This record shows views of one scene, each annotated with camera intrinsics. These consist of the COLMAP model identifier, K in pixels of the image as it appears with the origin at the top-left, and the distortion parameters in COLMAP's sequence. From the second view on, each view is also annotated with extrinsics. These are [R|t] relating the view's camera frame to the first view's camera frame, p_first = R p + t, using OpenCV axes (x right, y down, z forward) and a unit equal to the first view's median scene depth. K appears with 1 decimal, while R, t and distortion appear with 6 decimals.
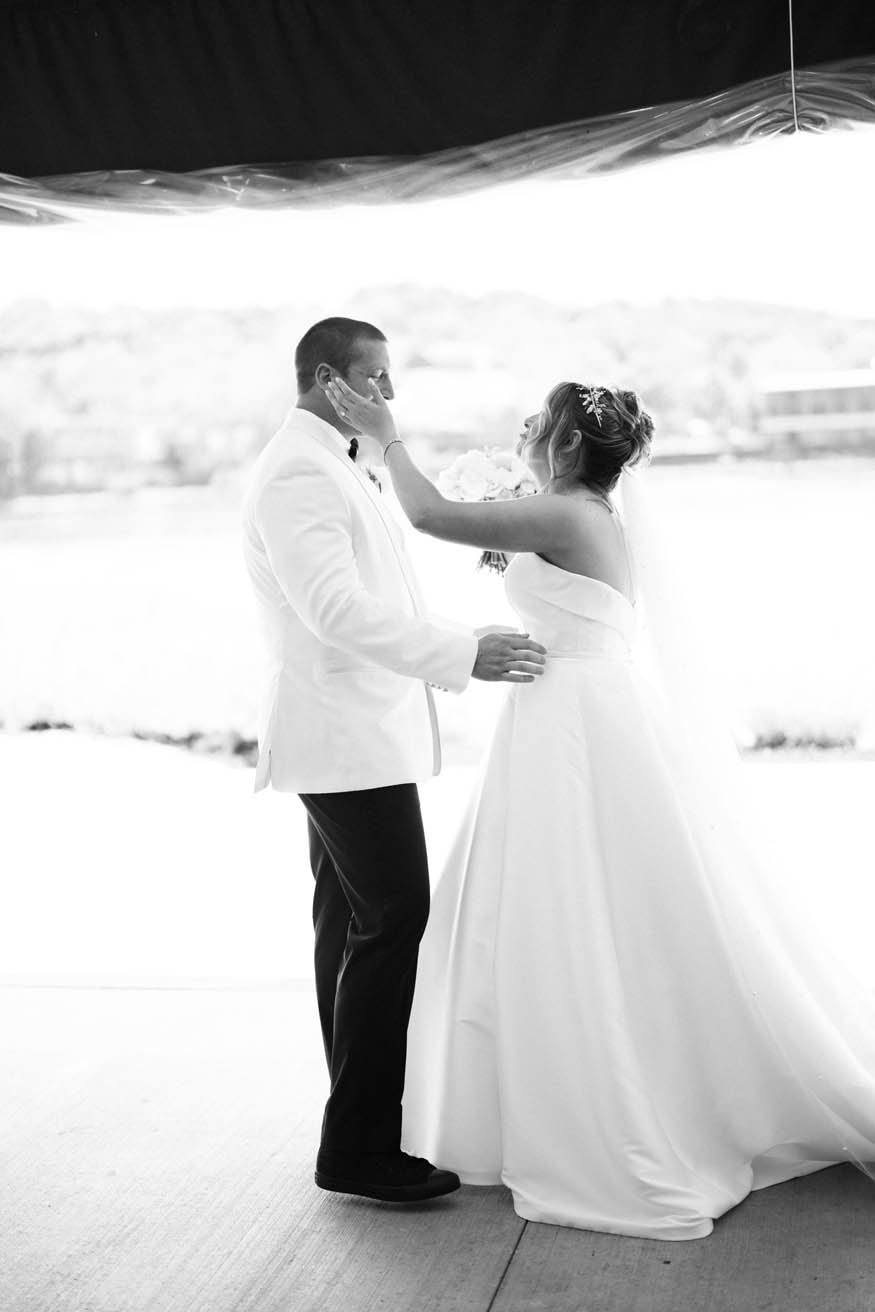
lens RADIAL K [[1881.0, 0, 437.0], [0, 1881.0, 649.0], [0, 0, 1]] dist [0.046552, 0.000000]
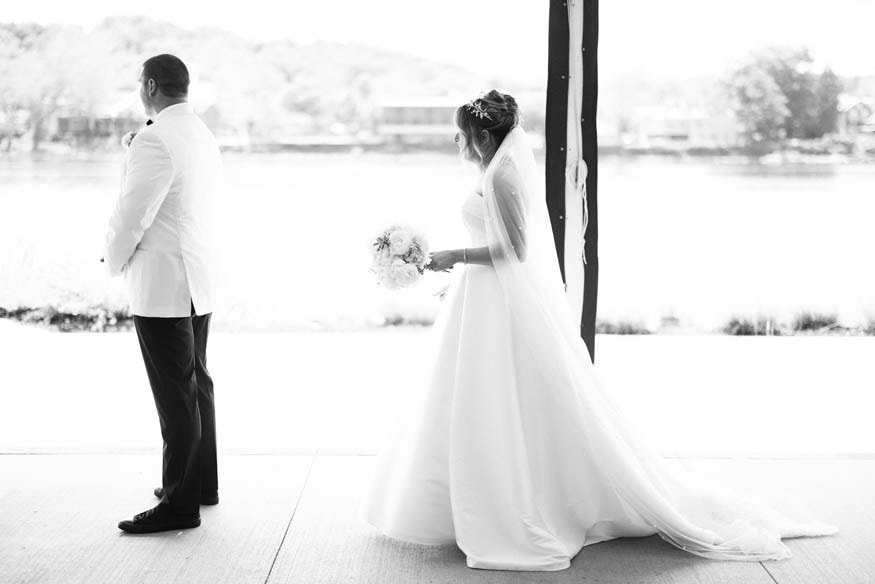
lens RADIAL K [[1254.5, 0, 440.3], [0, 1254.5, 298.5], [0, 0, 1]] dist [0.046552, 0.000000]
pose [[0.974532, 0.027475, 0.222558, -0.043493], [-0.031790, 0.999369, 0.015829, 0.014698], [-0.221983, -0.022501, 0.974791, -0.128113]]
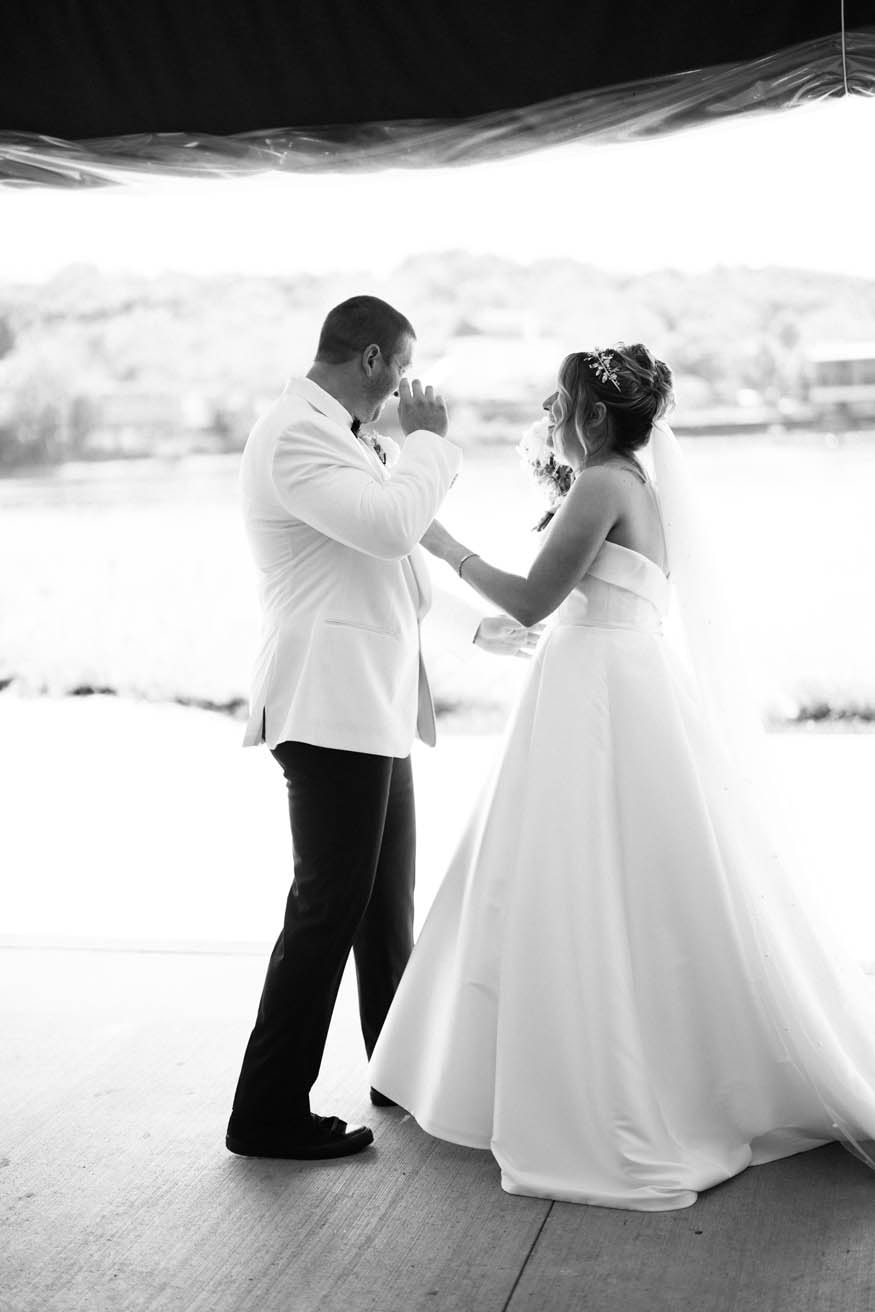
lens RADIAL K [[1881.0, 0, 440.0], [0, 1881.0, 653.3], [0, 0, 1]] dist [0.046552, 0.000000]
pose [[0.999702, 0.008874, -0.022761, 0.003016], [-0.008446, 0.999787, 0.018826, 0.000580], [0.022923, -0.018628, 0.999564, 0.003146]]
